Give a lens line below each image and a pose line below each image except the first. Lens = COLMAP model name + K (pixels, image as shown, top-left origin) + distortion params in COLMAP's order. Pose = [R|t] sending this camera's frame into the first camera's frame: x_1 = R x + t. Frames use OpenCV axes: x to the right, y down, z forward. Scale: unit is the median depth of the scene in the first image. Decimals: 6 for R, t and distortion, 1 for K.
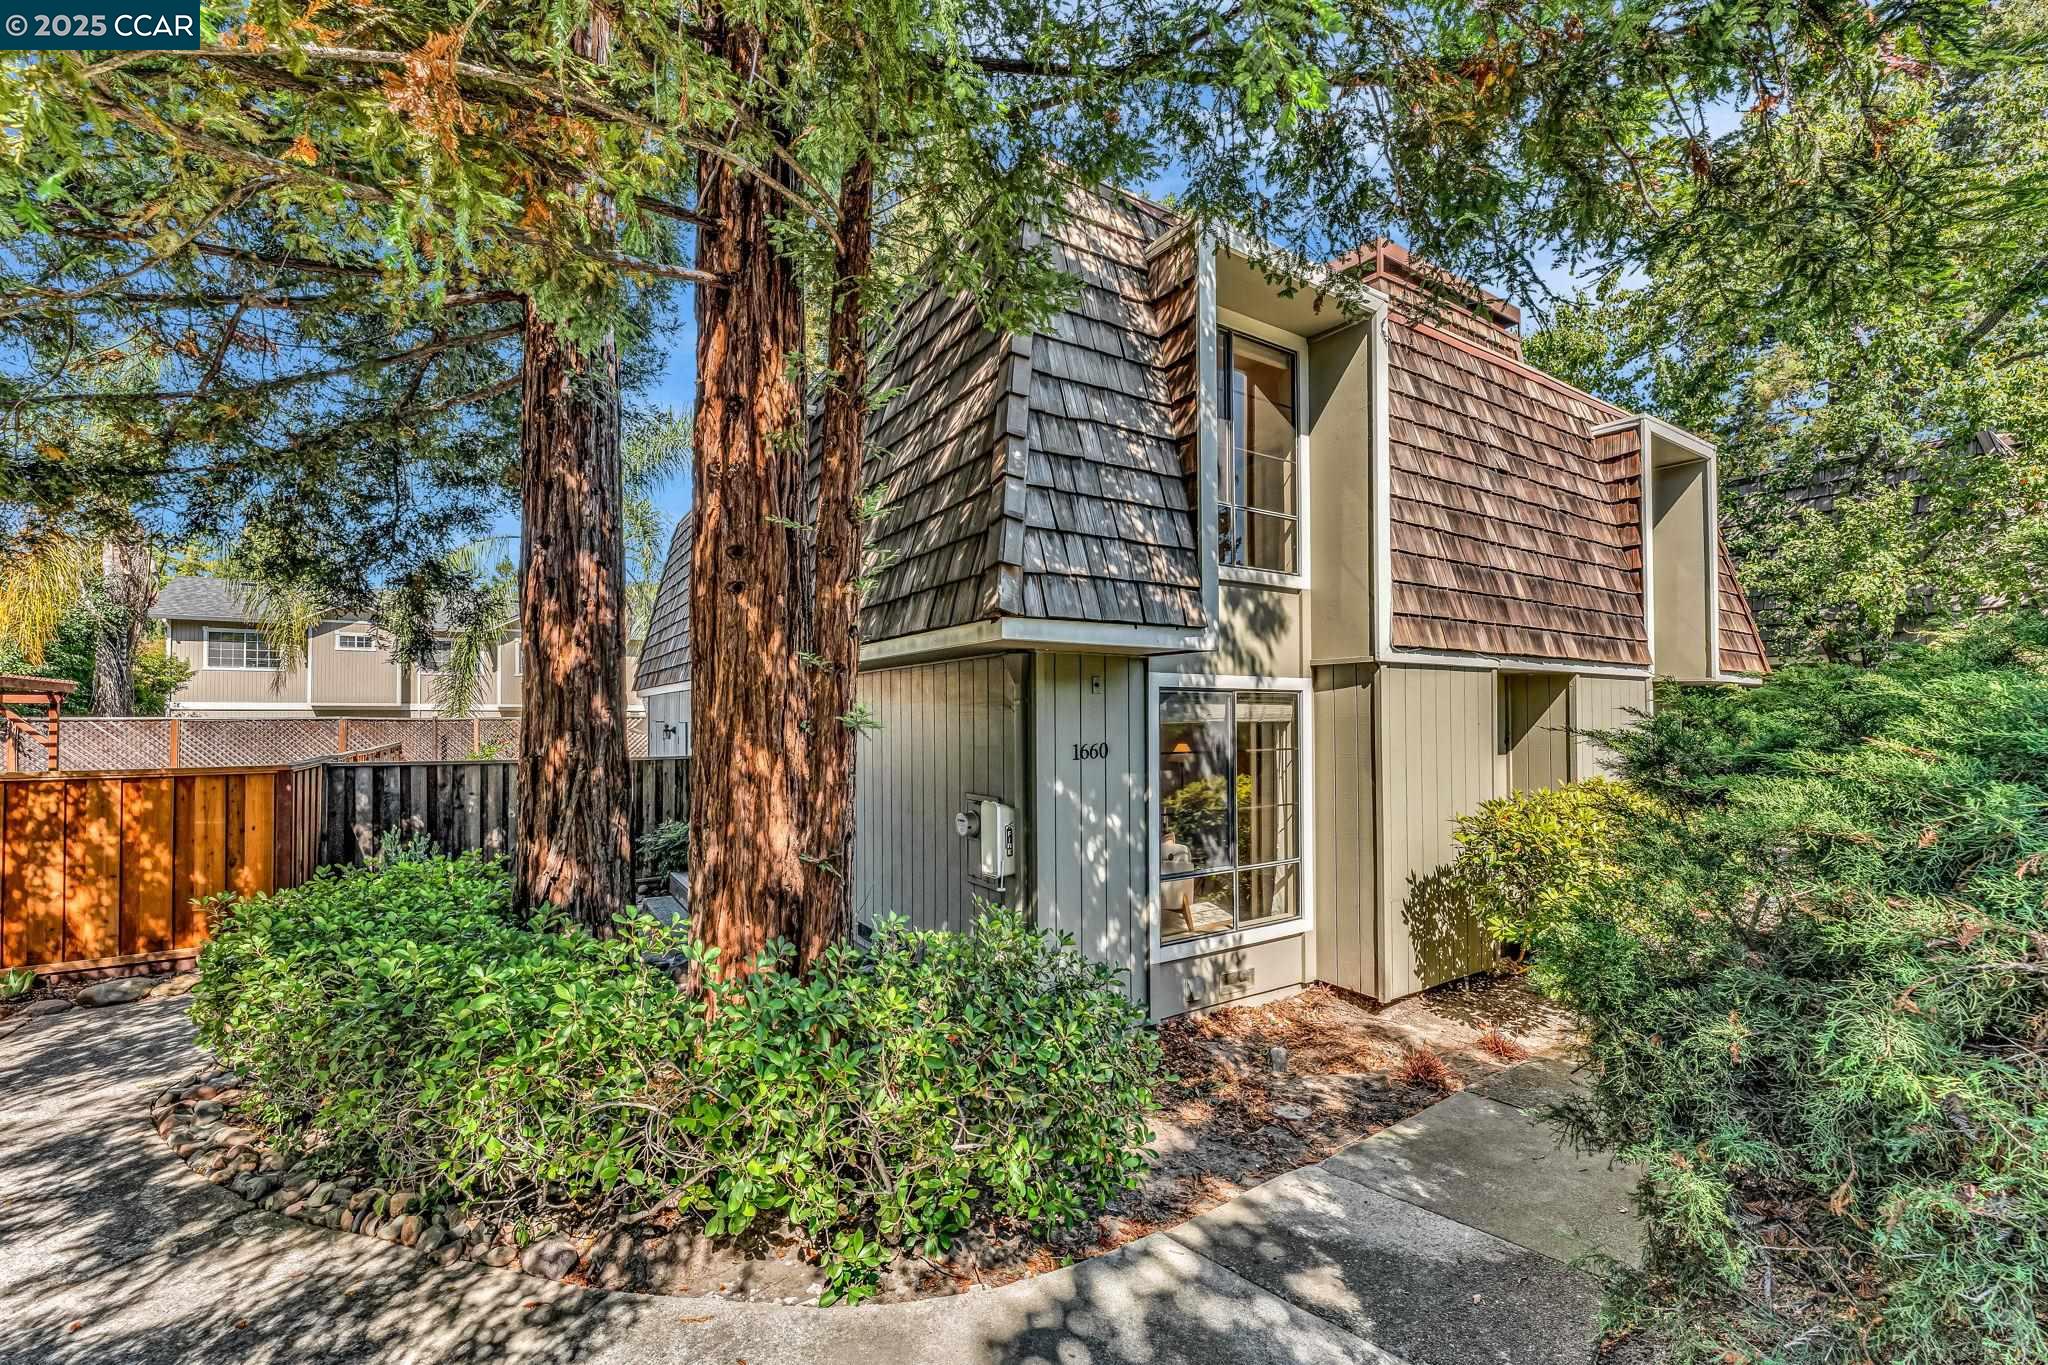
lens RADIAL K [[830.6, 0, 1026.4], [0, 830.6, 690.2], [0, 0, 1]] dist [-0.000601, -0.000475]
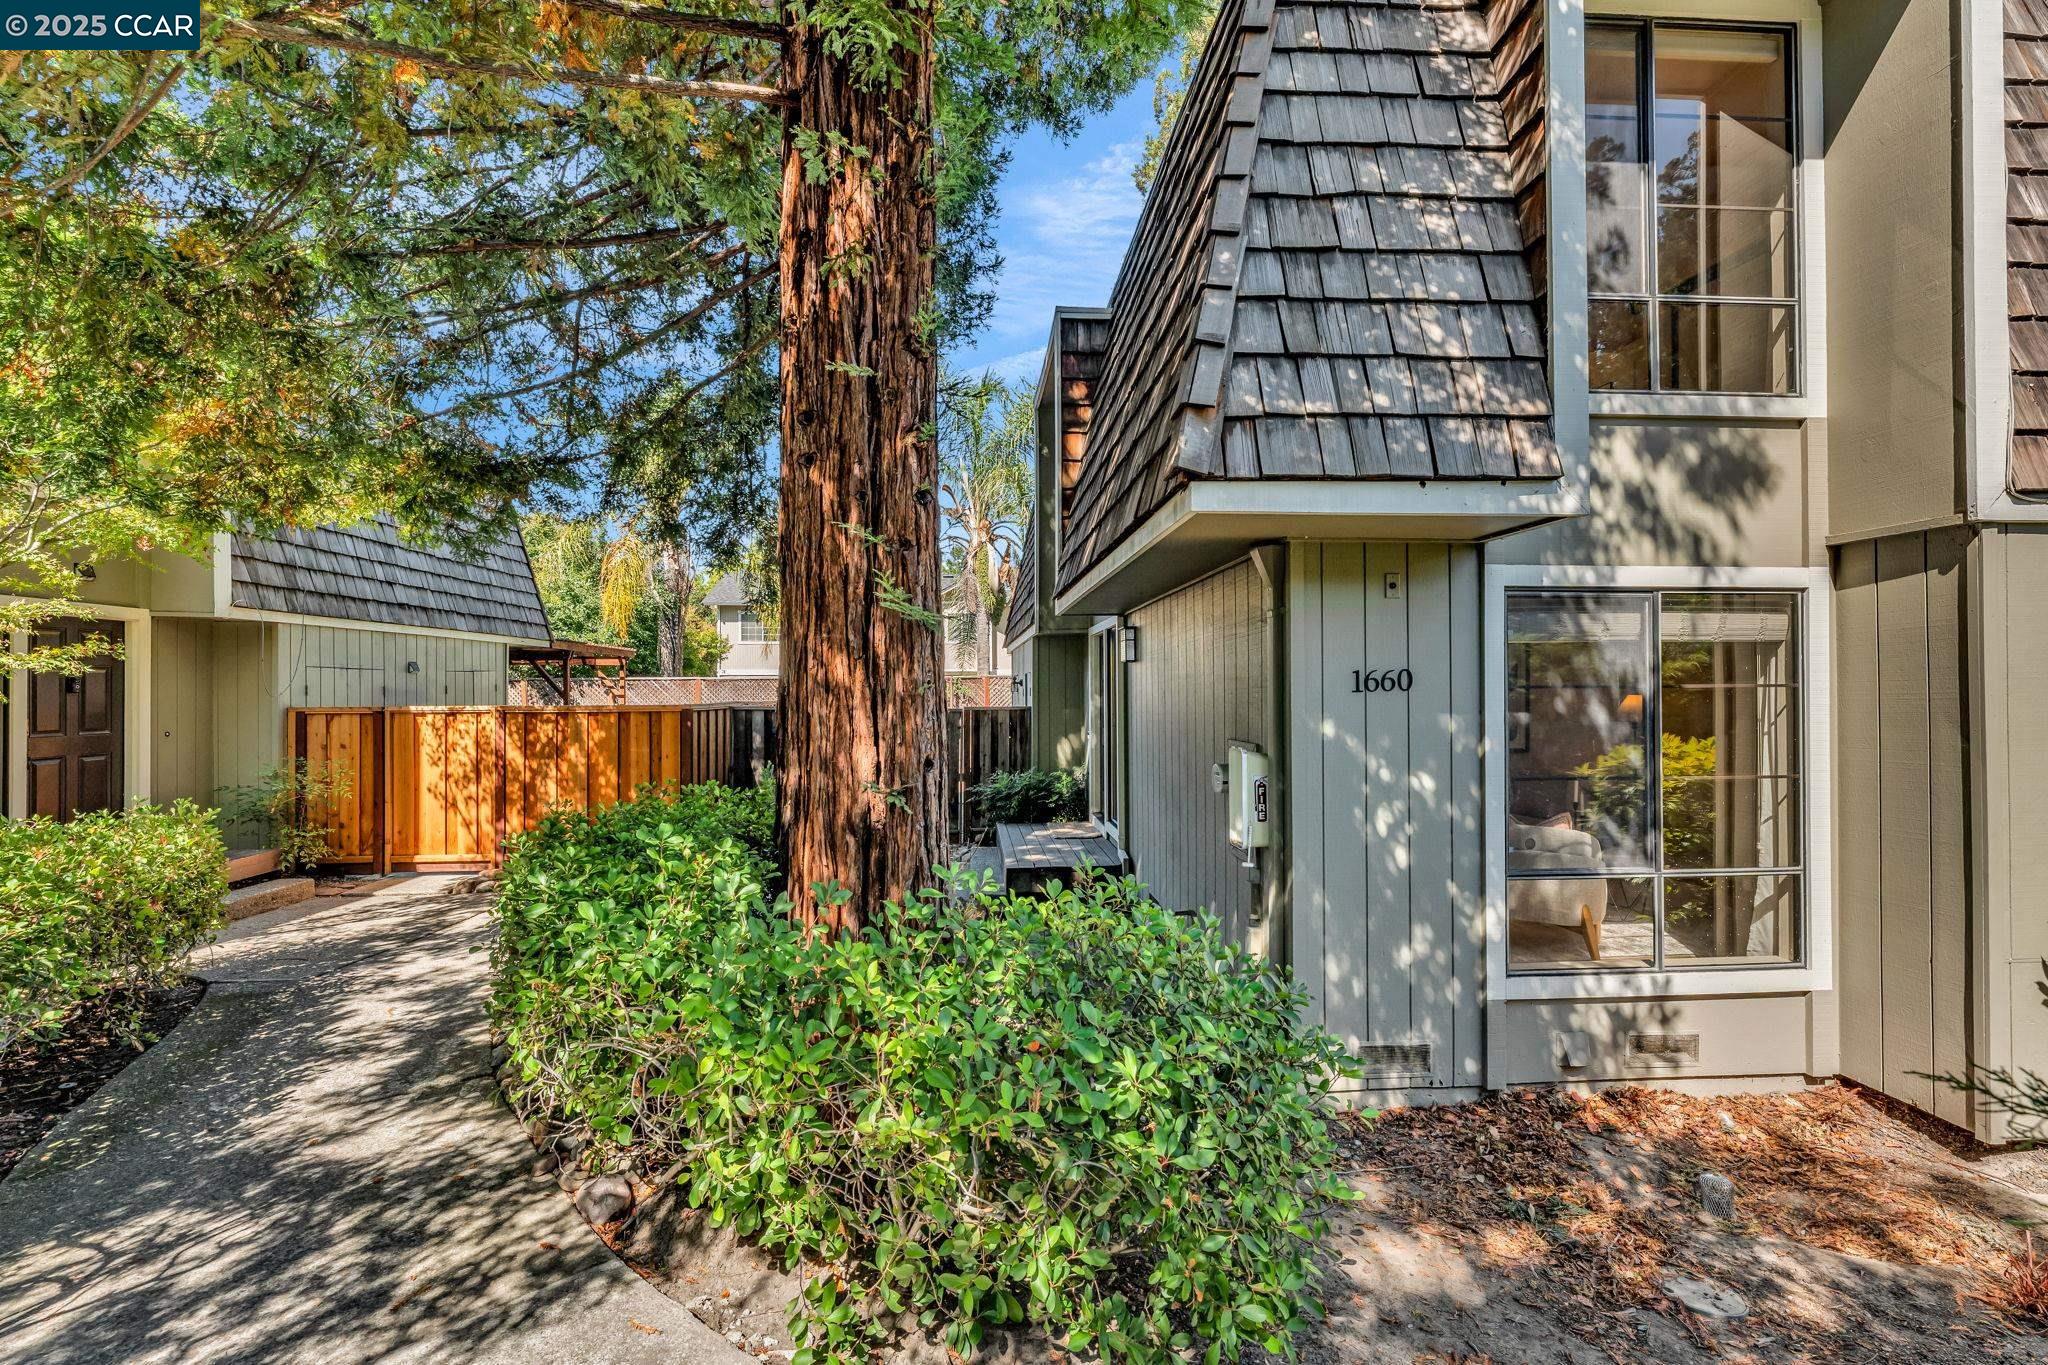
lens RADIAL K [[866.2, 0, 1024.0], [0, 866.2, 672.8], [0, 0, 1]] dist [-0.002423, -0.000222]
pose [[0.874829, -0.008766, -0.484353, 0.164835], [0.015997, 0.999814, 0.010798, 0.054101], [0.484168, -0.017194, 0.874806, 0.215525]]
